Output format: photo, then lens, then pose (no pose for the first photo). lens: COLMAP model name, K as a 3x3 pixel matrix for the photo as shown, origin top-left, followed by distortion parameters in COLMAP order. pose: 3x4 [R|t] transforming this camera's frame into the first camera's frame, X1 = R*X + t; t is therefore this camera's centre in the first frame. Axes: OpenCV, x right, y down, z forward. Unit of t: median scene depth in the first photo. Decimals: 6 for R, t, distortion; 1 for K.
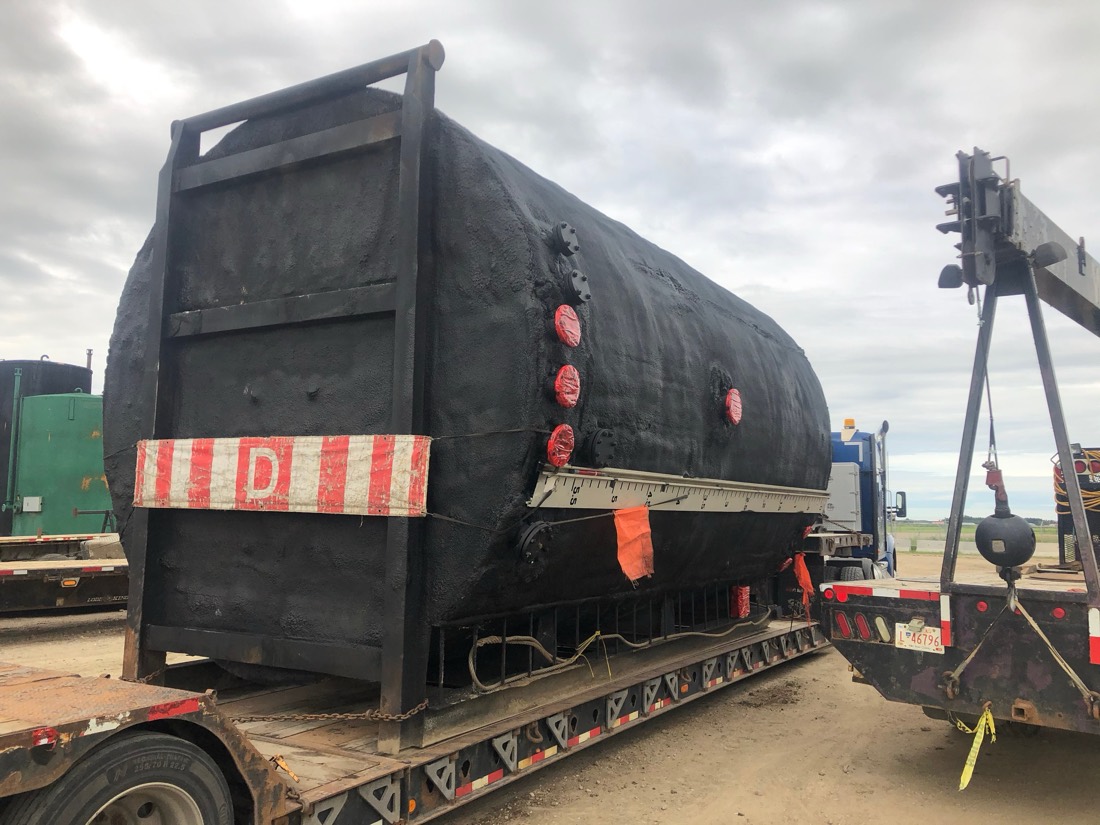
lens RADIAL K [[883.2, 0, 553.7], [0, 883.2, 416.6], [0, 0, 1]] dist [0.032143, -0.034074]
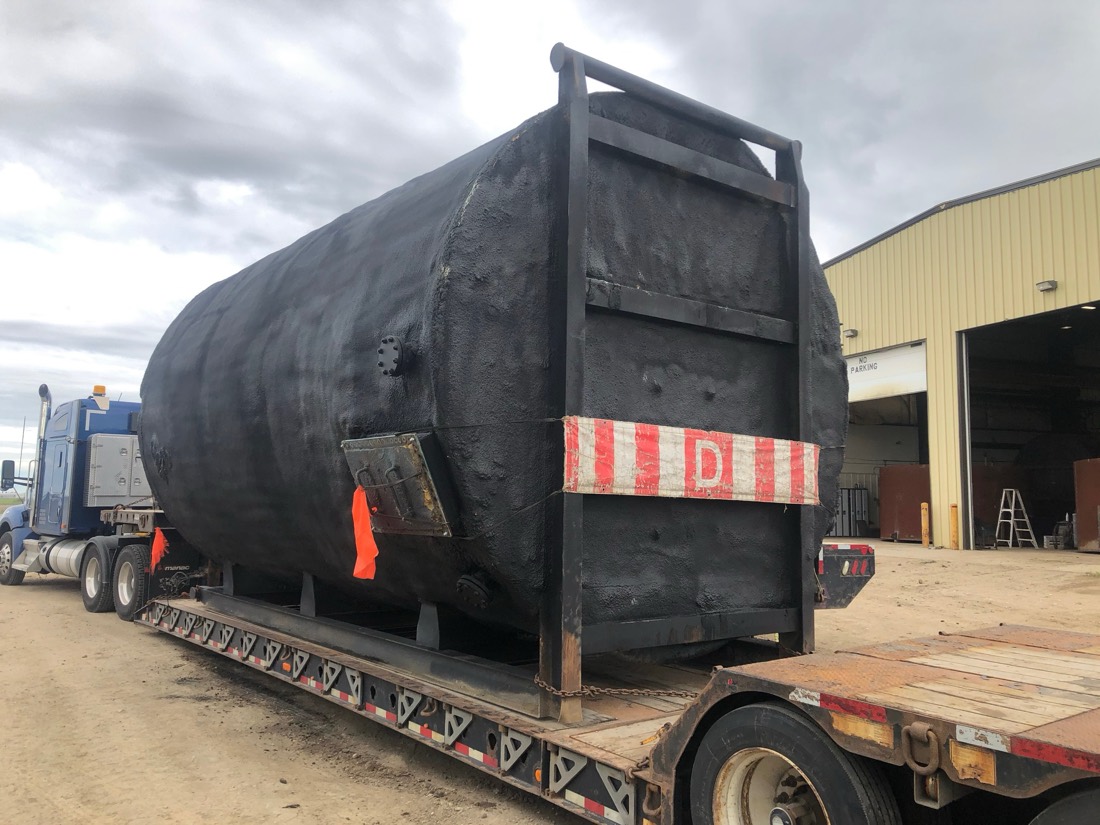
lens RADIAL K [[883.2, 0, 552.3], [0, 883.2, 408.2], [0, 0, 1]] dist [0.032143, -0.034074]
pose [[0.403512, 0.091040, 0.910434, -1.374071], [-0.115052, 0.992188, -0.048223, 0.069022], [-0.907712, -0.085289, 0.410834, 0.724536]]
